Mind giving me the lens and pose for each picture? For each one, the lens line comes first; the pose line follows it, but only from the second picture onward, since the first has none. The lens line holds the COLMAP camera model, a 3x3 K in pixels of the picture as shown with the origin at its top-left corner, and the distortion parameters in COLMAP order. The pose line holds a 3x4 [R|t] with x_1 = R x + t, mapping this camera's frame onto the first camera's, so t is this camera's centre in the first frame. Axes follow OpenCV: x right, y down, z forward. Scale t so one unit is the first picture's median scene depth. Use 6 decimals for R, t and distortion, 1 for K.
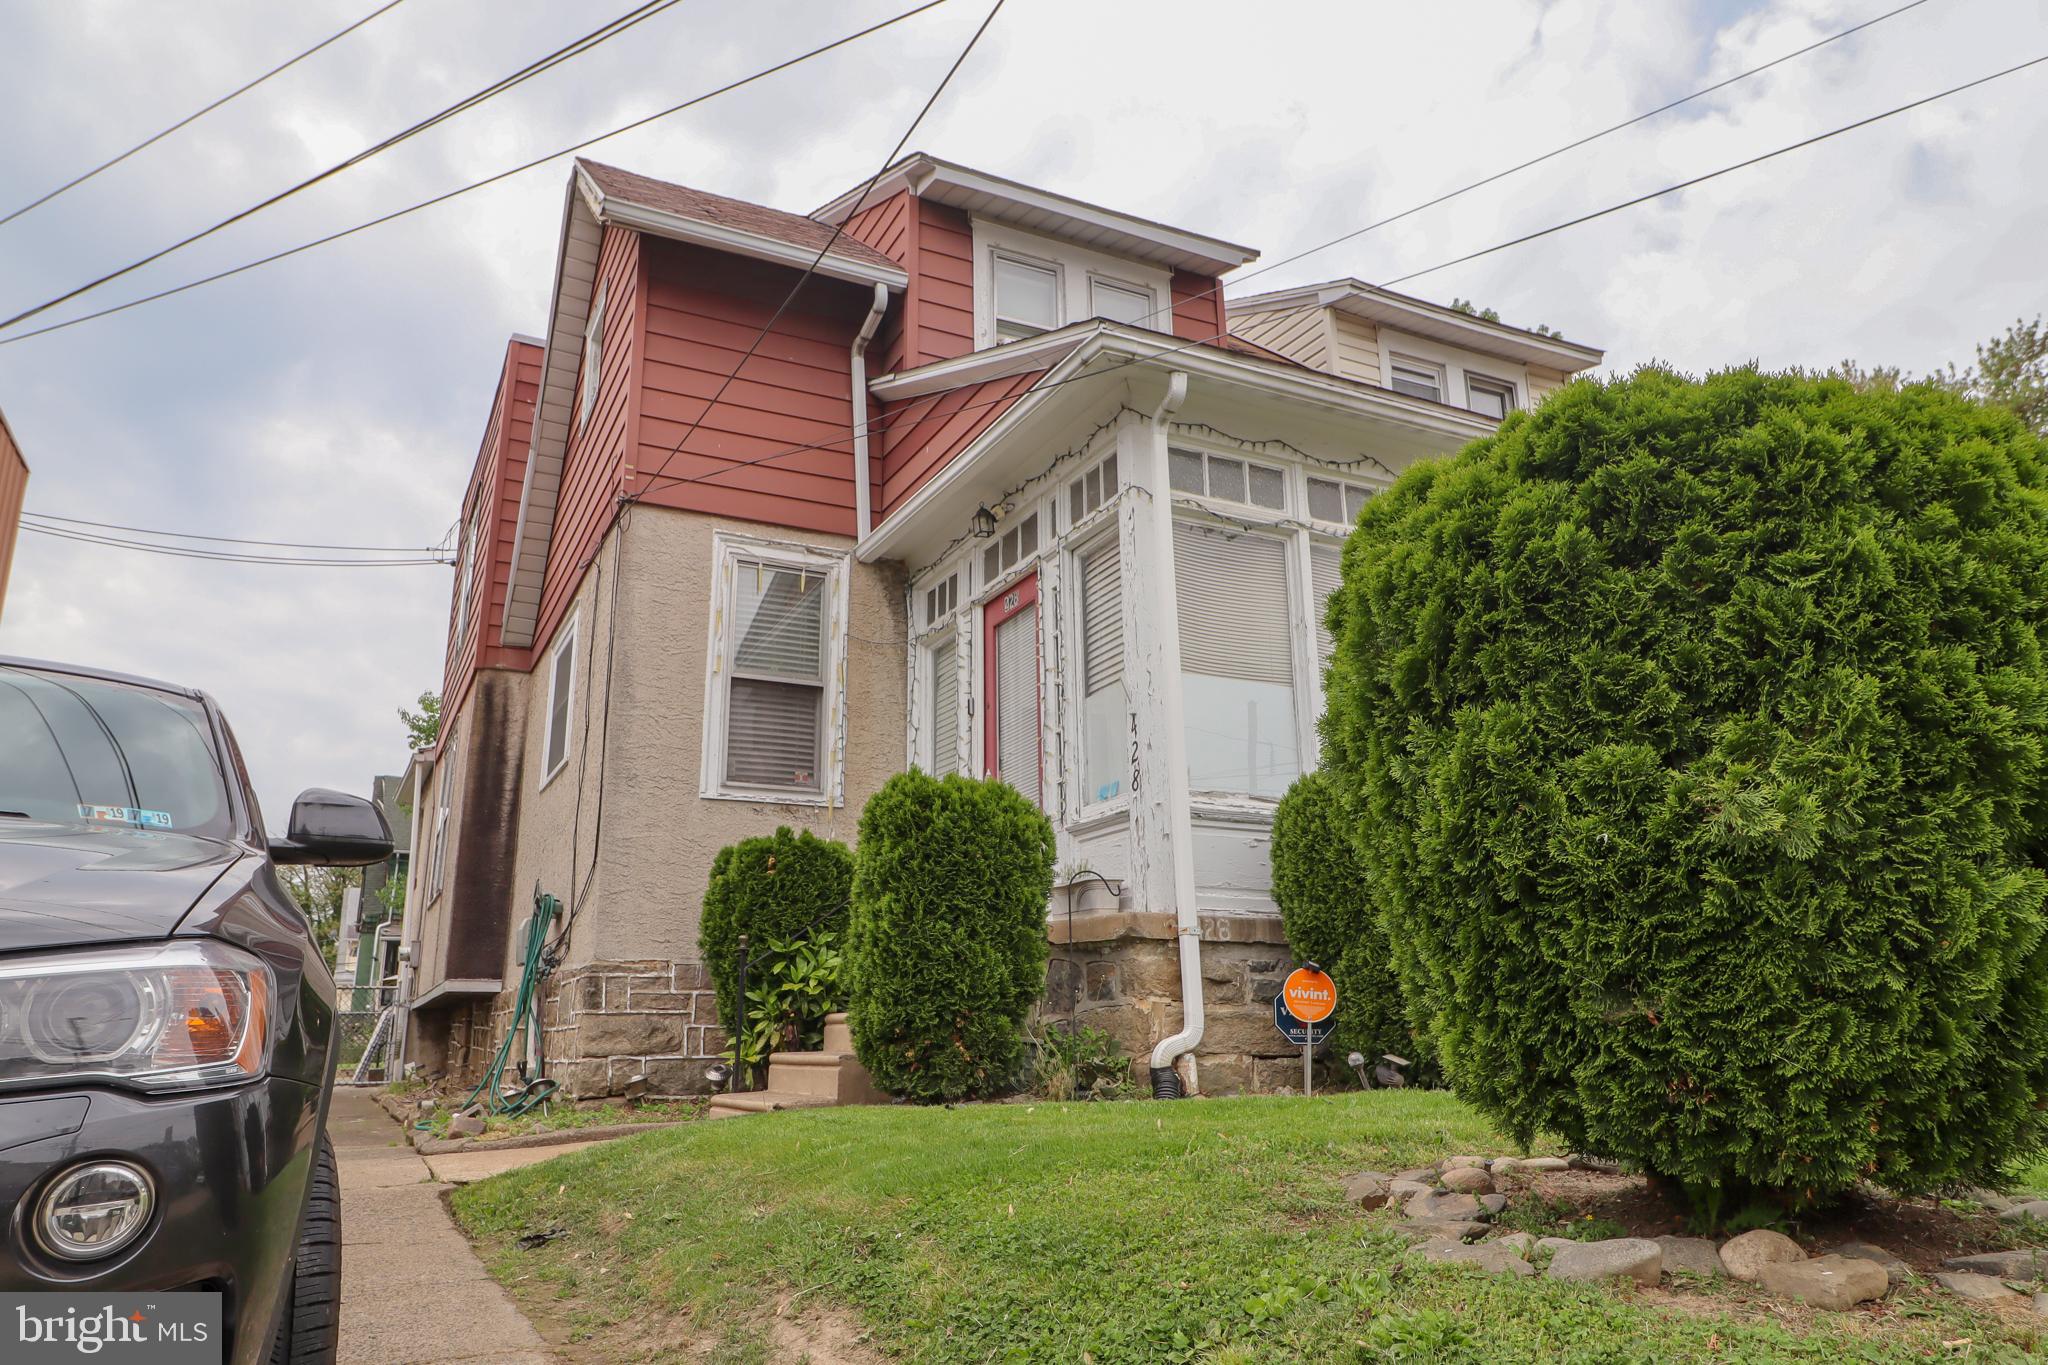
lens RADIAL K [[1390.9, 0, 1013.4], [0, 1390.9, 678.7], [0, 0, 1]] dist [0.008907, -0.007971]
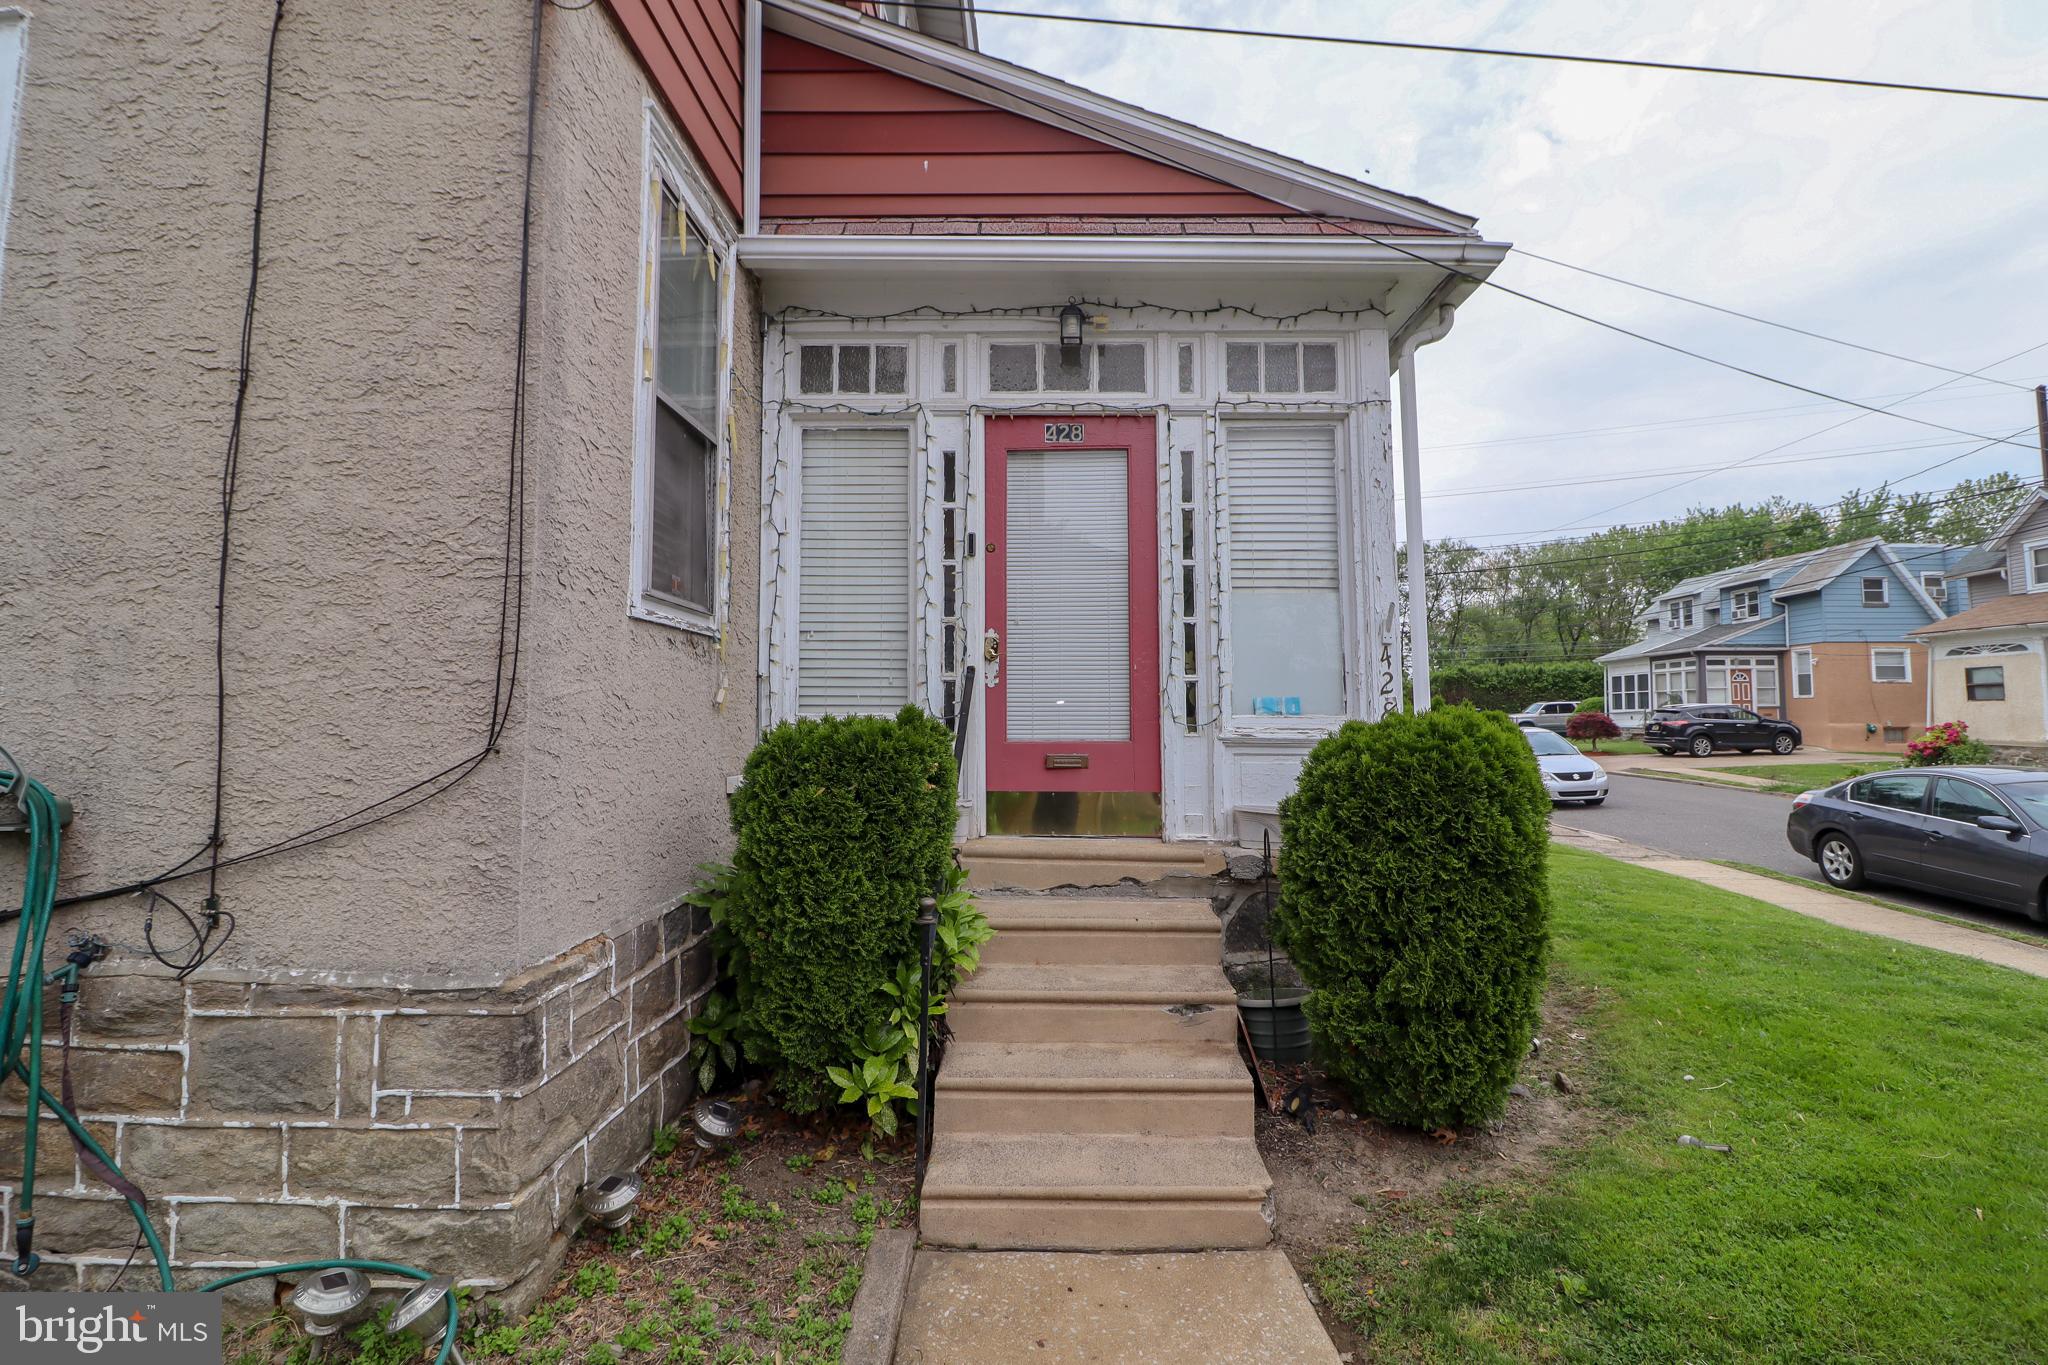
lens RADIAL K [[961.5, 0, 1041.5], [0, 961.5, 656.3], [0, 0, 1]] dist [-0.003892, -0.009994]
pose [[0.449023, 0.070435, 0.890740, -0.468043], [-0.234829, 0.971147, 0.041585, 0.047621], [-0.862110, -0.227844, 0.452607, 0.682730]]
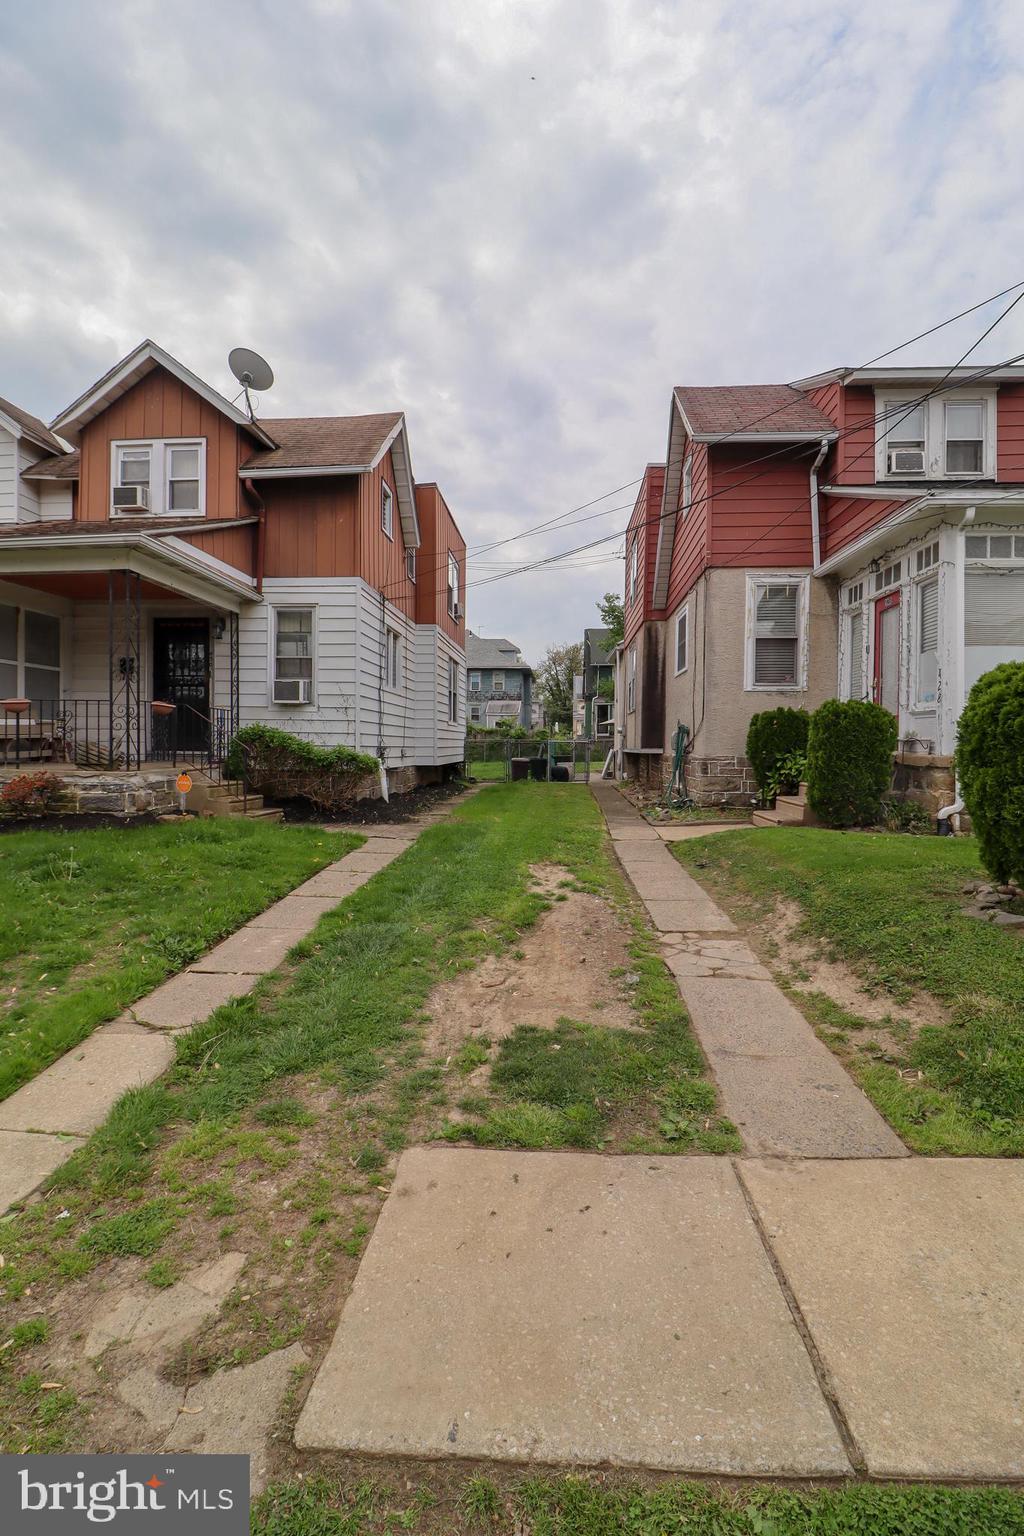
lens RADIAL K [[721.1, 0, 497.5], [0, 721.1, 761.2], [0, 0, 1]] dist [-0.003892, -0.009994]
pose [[0.857249, 0.027939, -0.514144, 0.056880], [0.117336, 0.961655, 0.247895, -0.157053], [0.501355, -0.272835, 0.821100, -0.286100]]
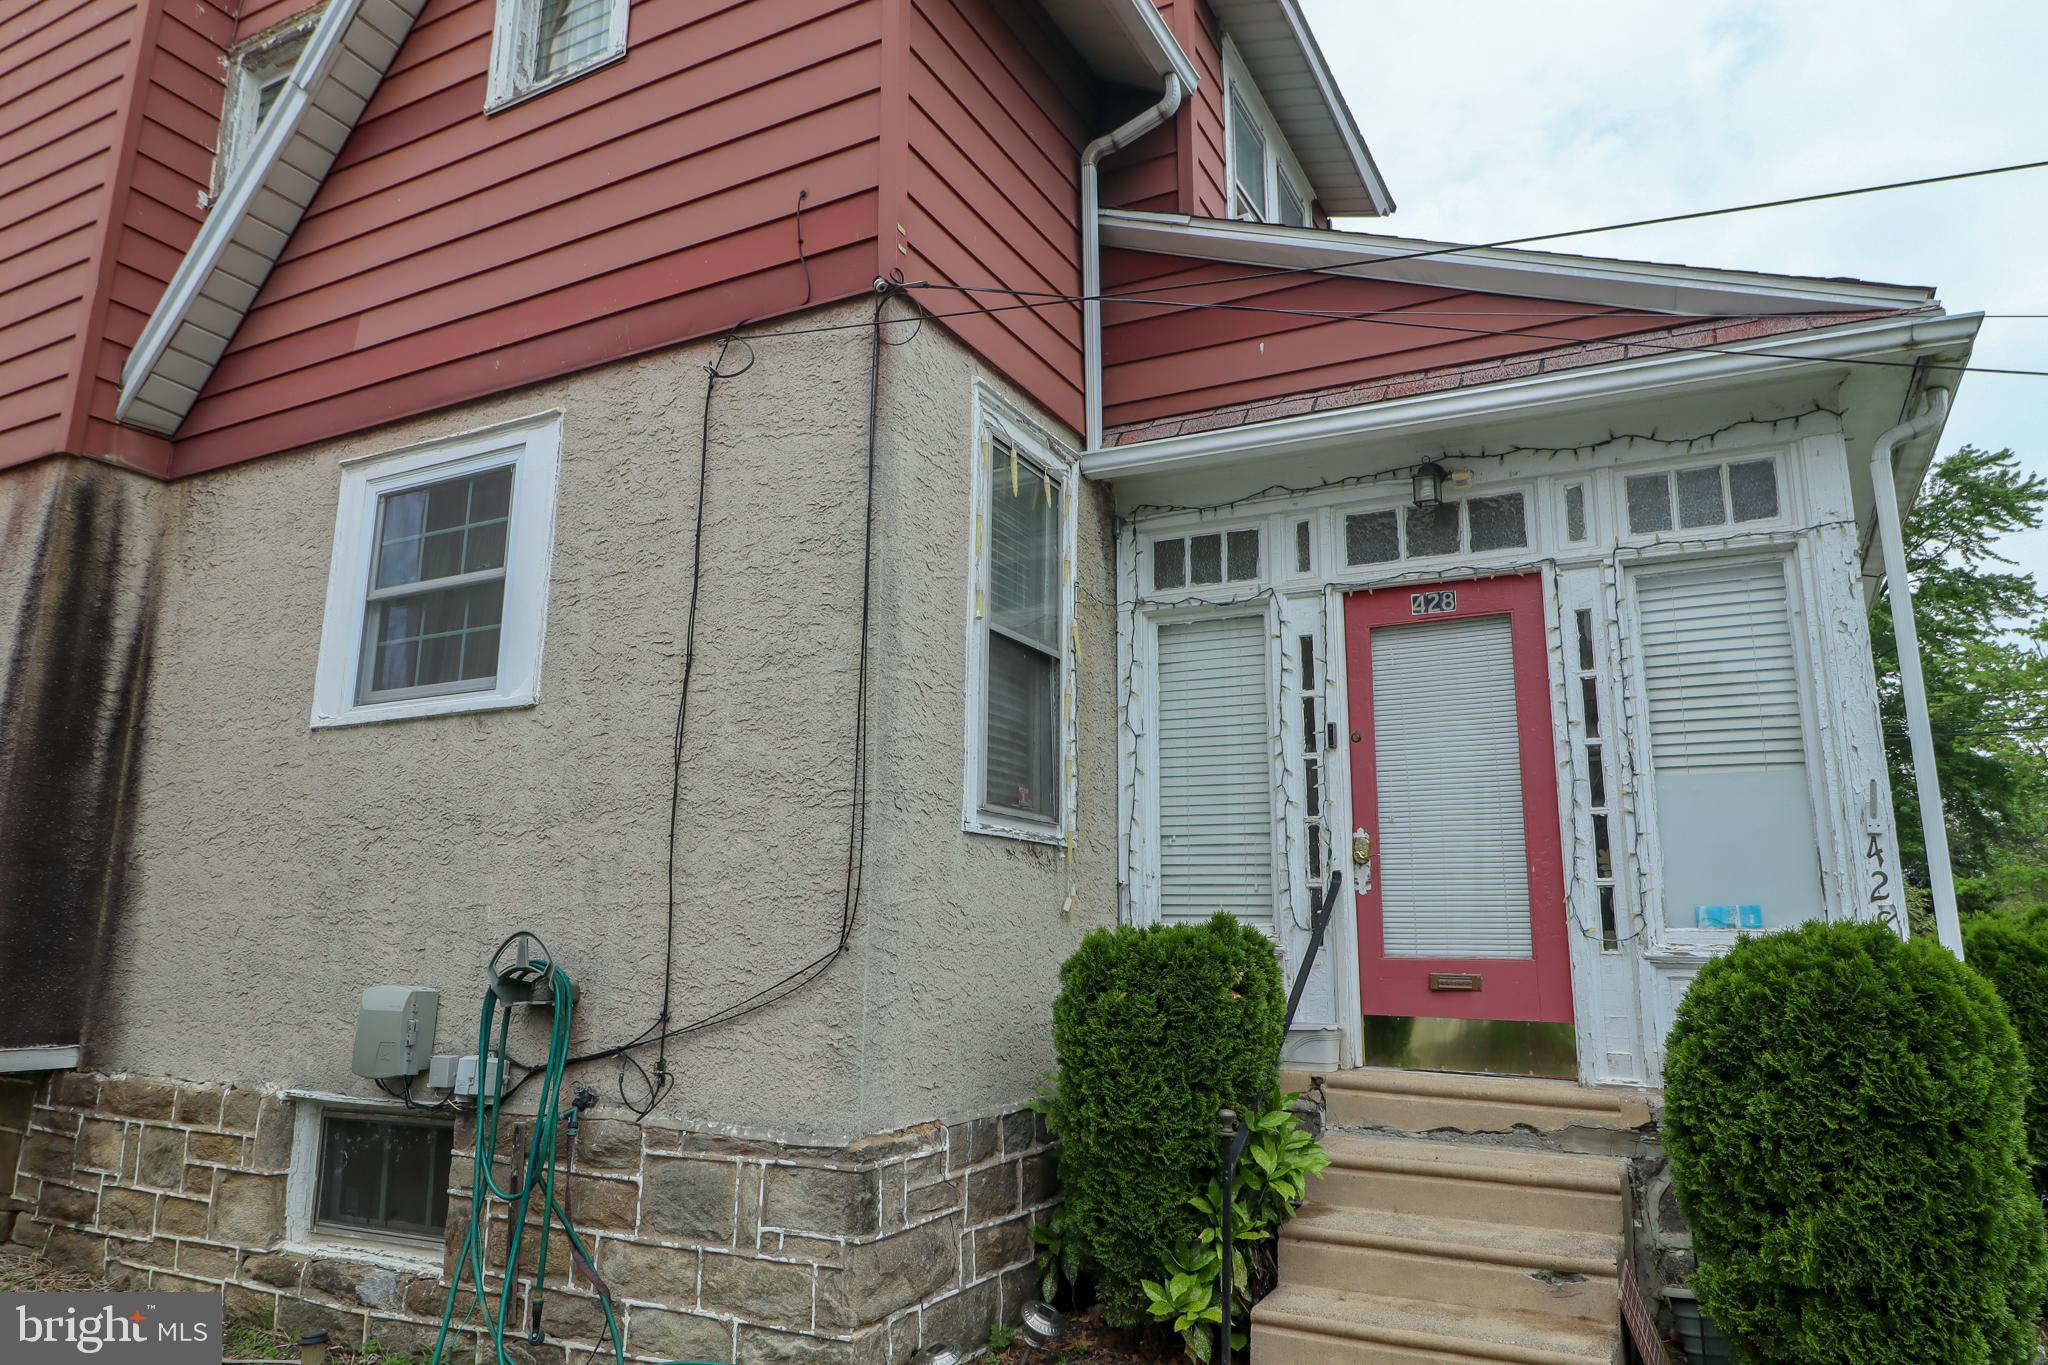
lens RADIAL K [[1318.9, 0, 1041.4], [0, 1318.9, 682.1], [0, 0, 1]] dist [0.011215, -0.013059]
pose [[0.799944, 0.135328, 0.584616, -0.522158], [-0.173526, 0.984784, 0.009480, 0.012396], [-0.574438, -0.109030, 0.811255, 0.524696]]
